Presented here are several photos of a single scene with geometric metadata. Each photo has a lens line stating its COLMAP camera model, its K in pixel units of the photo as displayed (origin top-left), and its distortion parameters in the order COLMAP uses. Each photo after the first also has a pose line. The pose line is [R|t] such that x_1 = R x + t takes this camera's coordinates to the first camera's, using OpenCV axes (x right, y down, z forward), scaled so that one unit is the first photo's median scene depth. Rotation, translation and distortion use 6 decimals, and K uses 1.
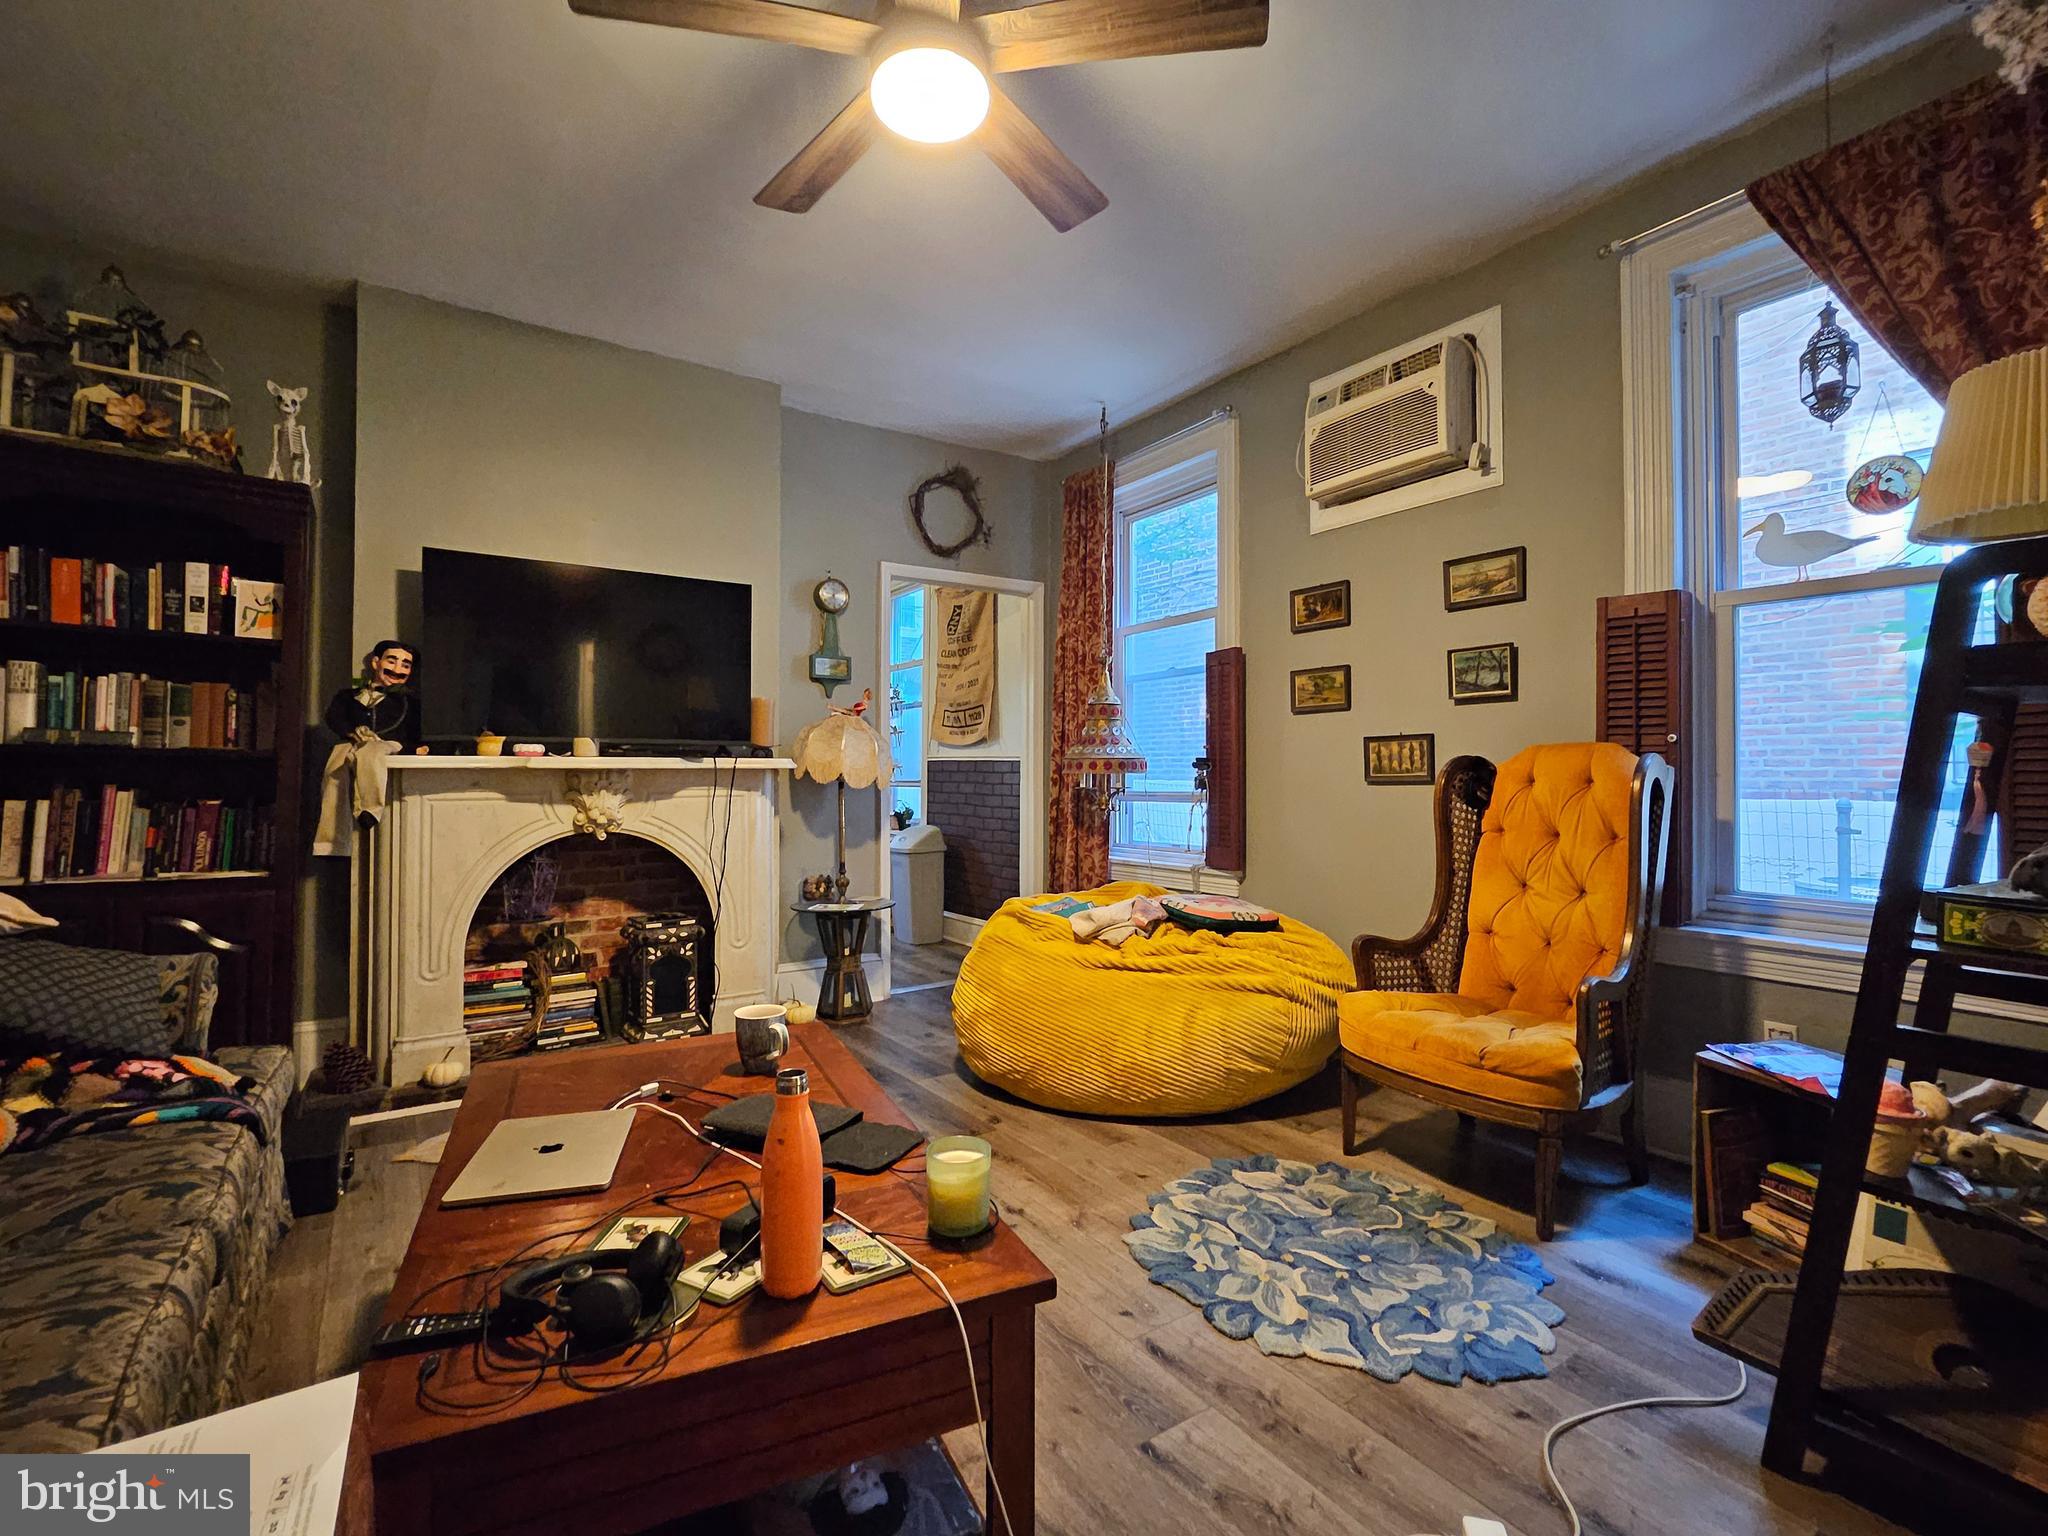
lens RADIAL K [[876.4, 0, 1018.2], [0, 876.4, 770.2], [0, 0, 1]] dist [-0.001018, 0.000972]
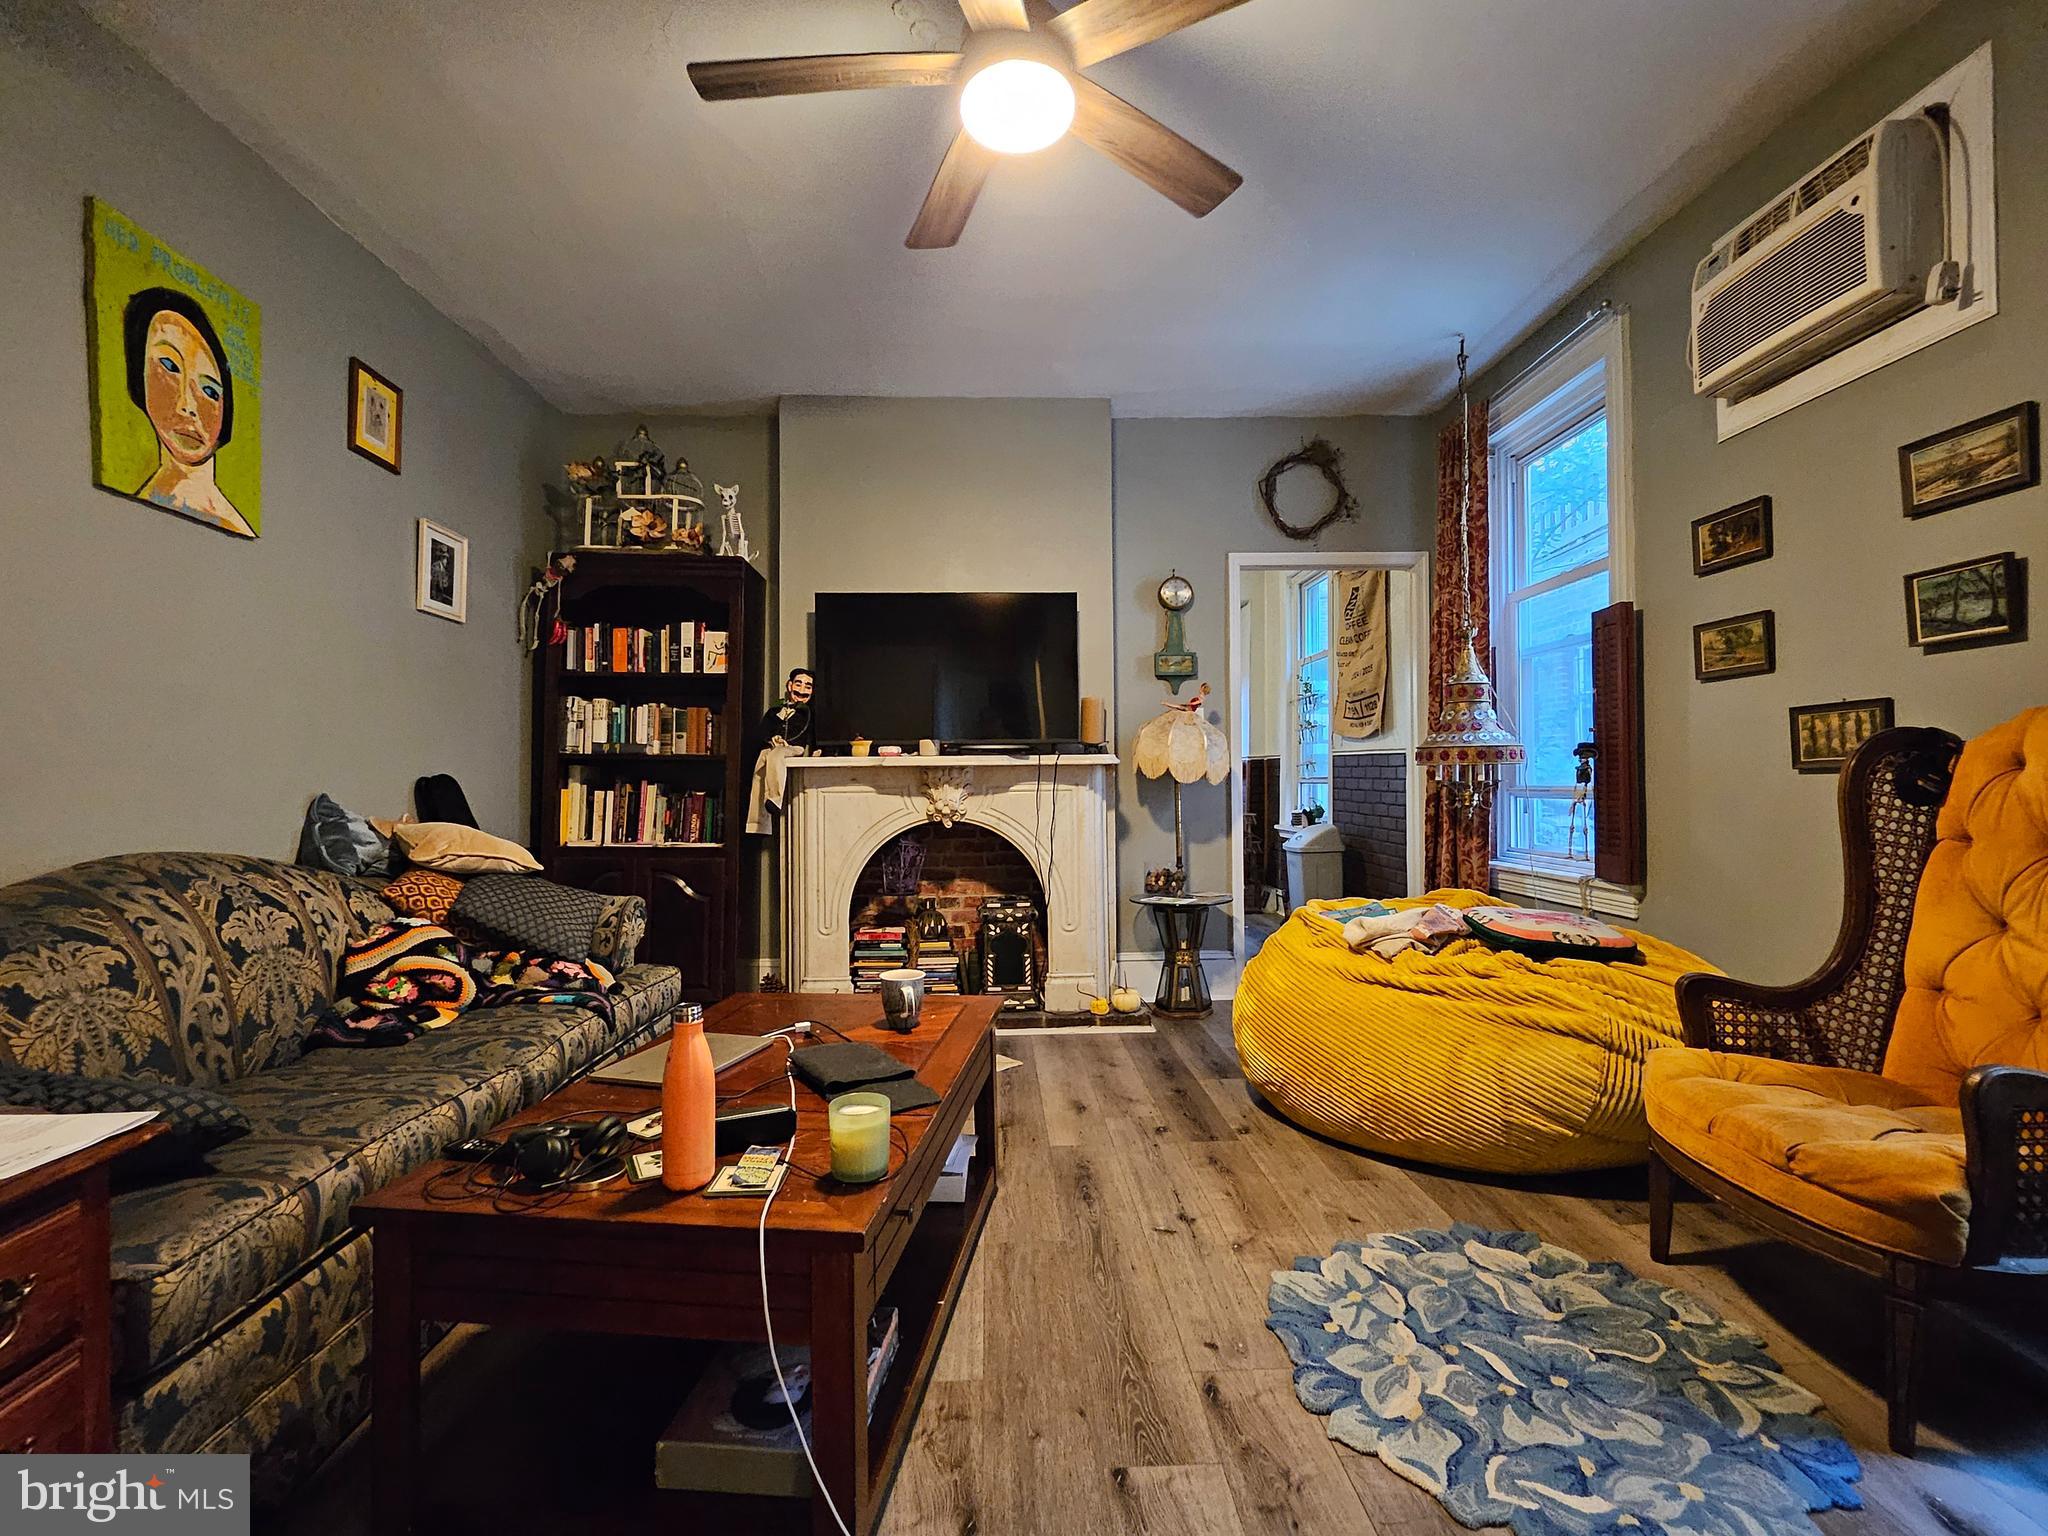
lens RADIAL K [[876.4, 0, 1030.5], [0, 876.4, 767.2], [0, 0, 1]] dist [-0.001018, 0.000972]
pose [[0.864593, -0.012756, -0.502310, 0.244757], [0.010887, 0.999919, -0.006653, 0.010650], [0.502354, 0.000283, 0.864662, 0.063498]]
